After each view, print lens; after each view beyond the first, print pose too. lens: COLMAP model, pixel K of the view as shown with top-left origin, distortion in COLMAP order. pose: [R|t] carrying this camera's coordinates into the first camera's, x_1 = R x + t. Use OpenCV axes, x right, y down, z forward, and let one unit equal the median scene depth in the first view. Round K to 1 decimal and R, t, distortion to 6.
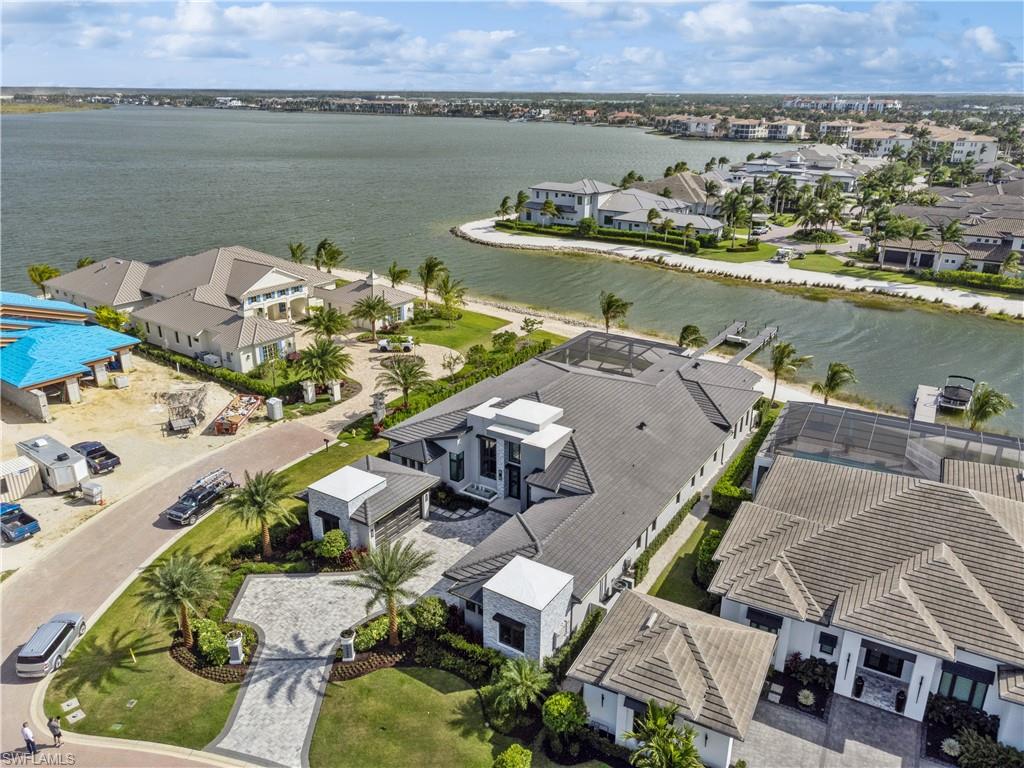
lens RADIAL K [[759.9, 0, 512.0], [0, 759.9, 384.0], [0, 0, 1]] dist [0.012774, 0.012007]
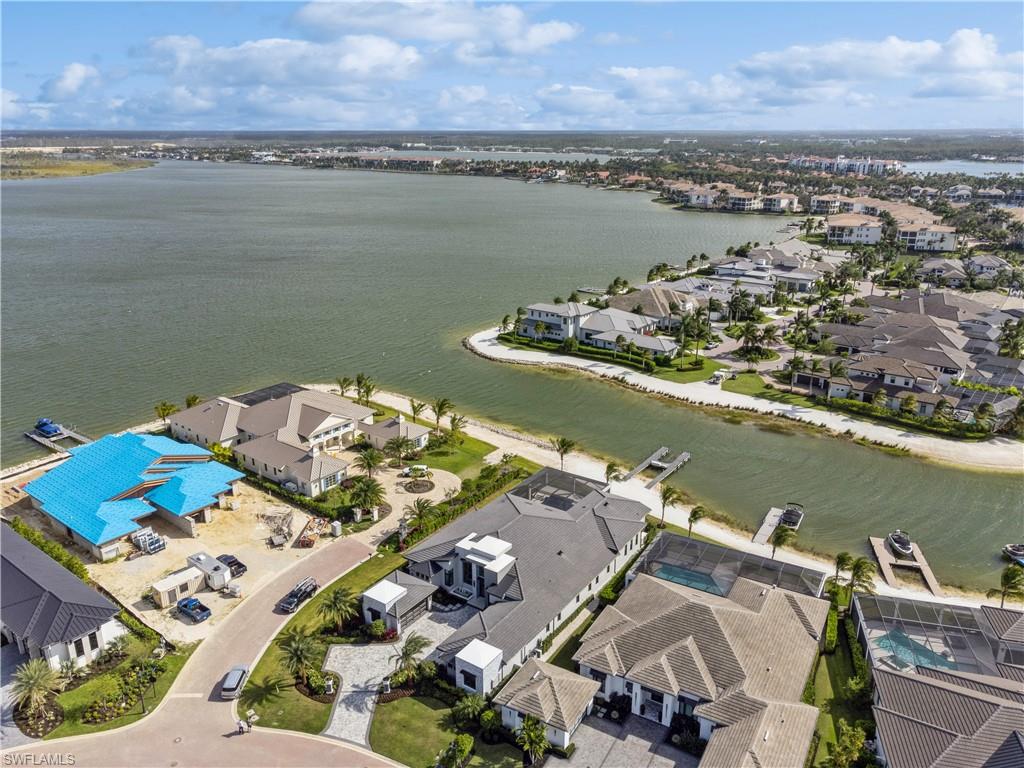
lens RADIAL K [[759.9, 0, 512.0], [0, 759.9, 384.0], [0, 0, 1]] dist [0.012774, 0.012007]
pose [[0.999549, 0.002944, -0.029870, 0.082877], [-0.004244, 0.999044, -0.043520, -0.175881], [0.029713, 0.043627, 0.998606, -0.497996]]
